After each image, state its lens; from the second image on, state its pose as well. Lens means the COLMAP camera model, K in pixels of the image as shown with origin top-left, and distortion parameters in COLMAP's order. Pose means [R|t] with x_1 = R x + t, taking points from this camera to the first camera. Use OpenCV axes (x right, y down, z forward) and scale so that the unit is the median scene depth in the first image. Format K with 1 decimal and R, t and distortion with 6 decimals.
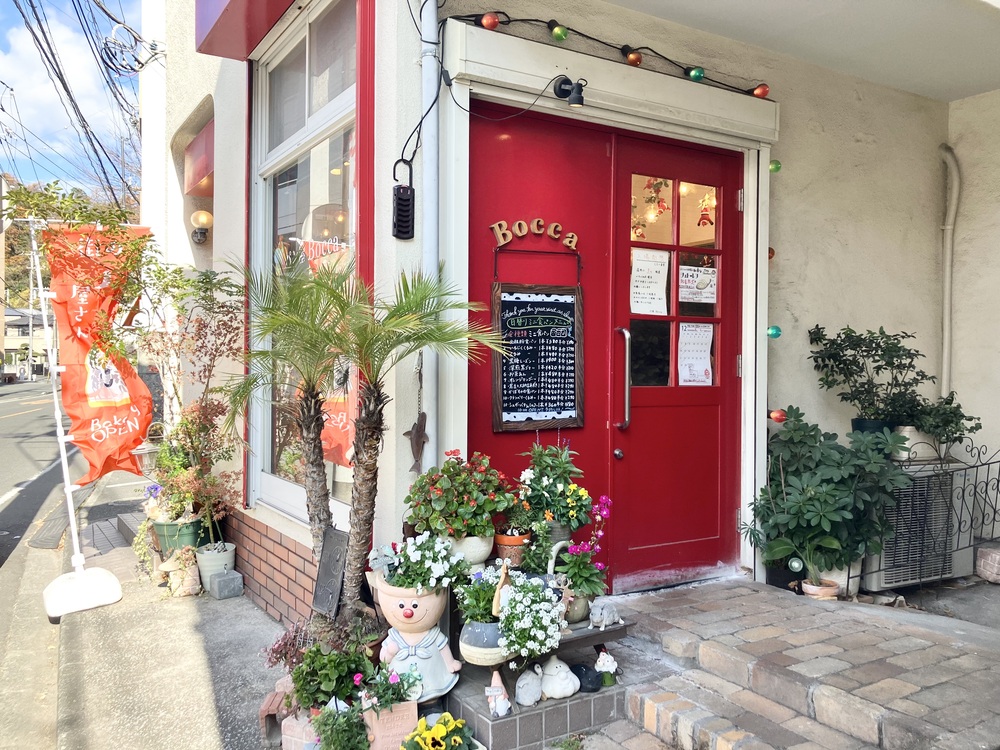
lens RADIAL K [[820.6, 0, 500.0], [0, 820.6, 375.0], [0, 0, 1]] dist [0.015674, -0.003290]
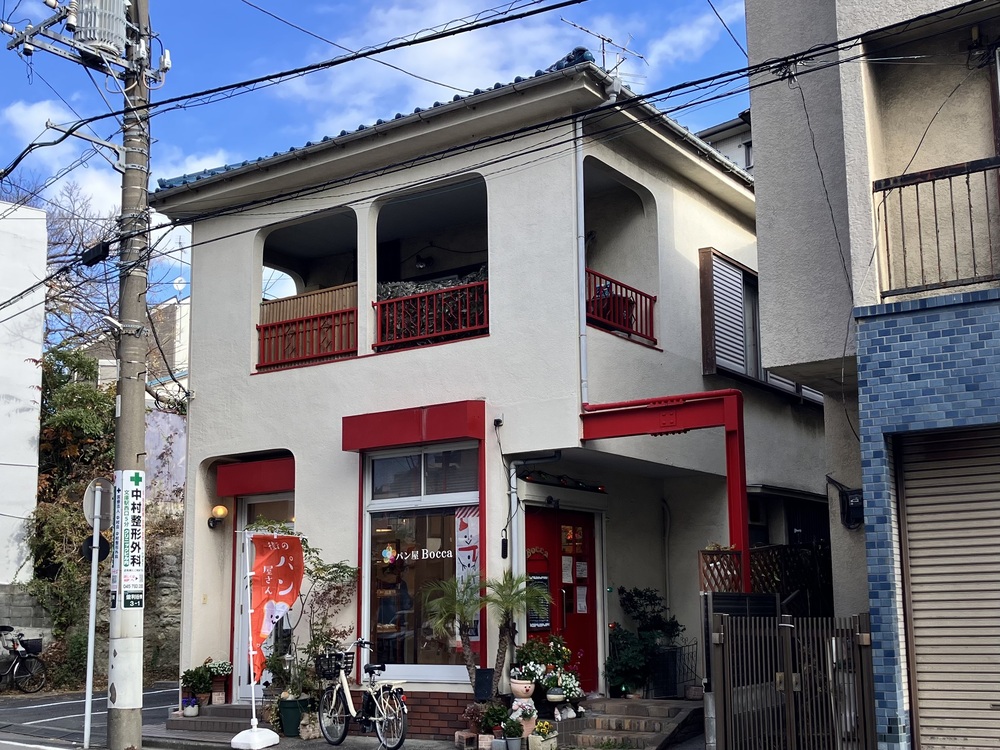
lens RADIAL K [[1252.4, 0, 500.0], [0, 1252.4, 375.0], [0, 0, 1]] dist [-0.007056, -0.011910]
pose [[0.916098, 0.062064, 0.396121, -1.635426], [0.018357, 0.980419, -0.196065, 0.048686], [-0.400533, 0.186887, 0.897021, -2.556943]]
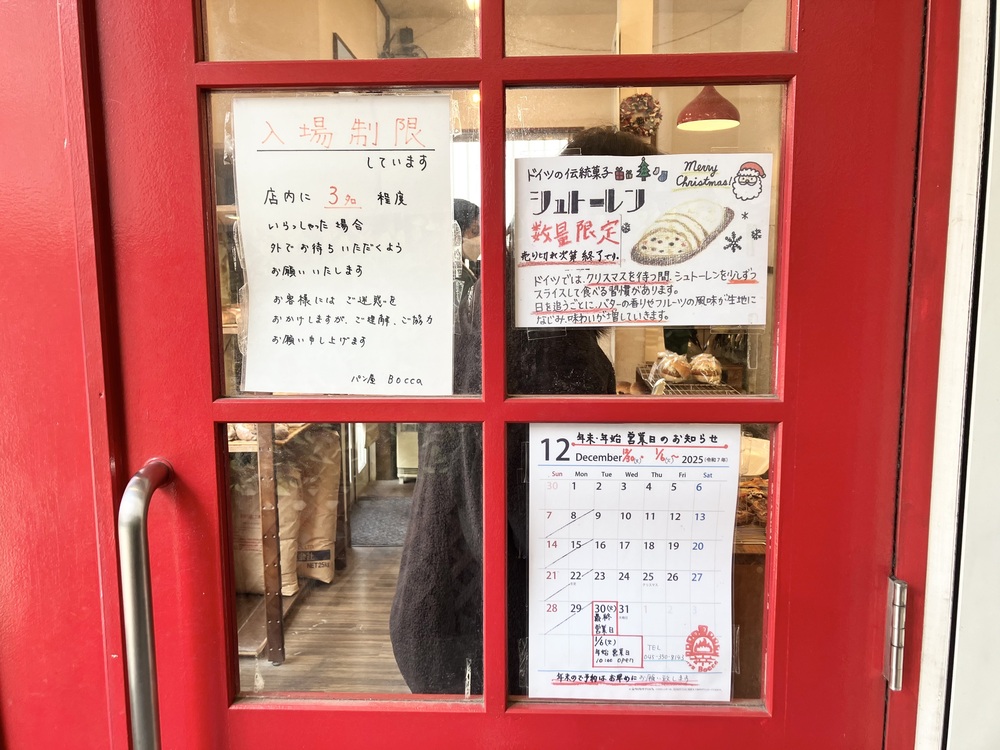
lens RADIAL K [[820.6, 0, 500.0], [0, 820.6, 375.0], [0, 0, 1]] dist [0.015674, -0.003290]
pose [[0.826400, 0.062998, -0.559549, 0.373304], [0.002807, 0.993249, 0.115972, -0.114408], [0.563077, -0.097410, 0.820644, 0.915706]]
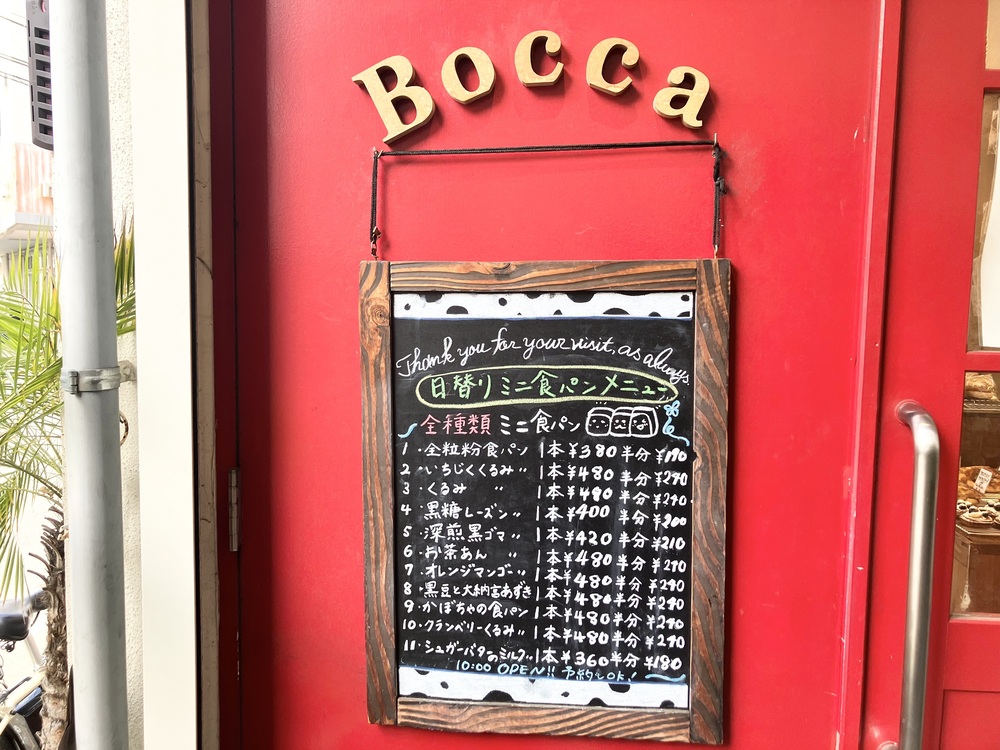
lens RADIAL K [[820.6, 0, 500.0], [0, 820.6, 375.0], [0, 0, 1]] dist [0.015674, -0.003290]
pose [[0.784945, 0.054111, -0.617198, 0.218132], [-0.019540, 0.997845, 0.062633, -0.086185], [0.619257, -0.037103, 0.784311, 0.747563]]
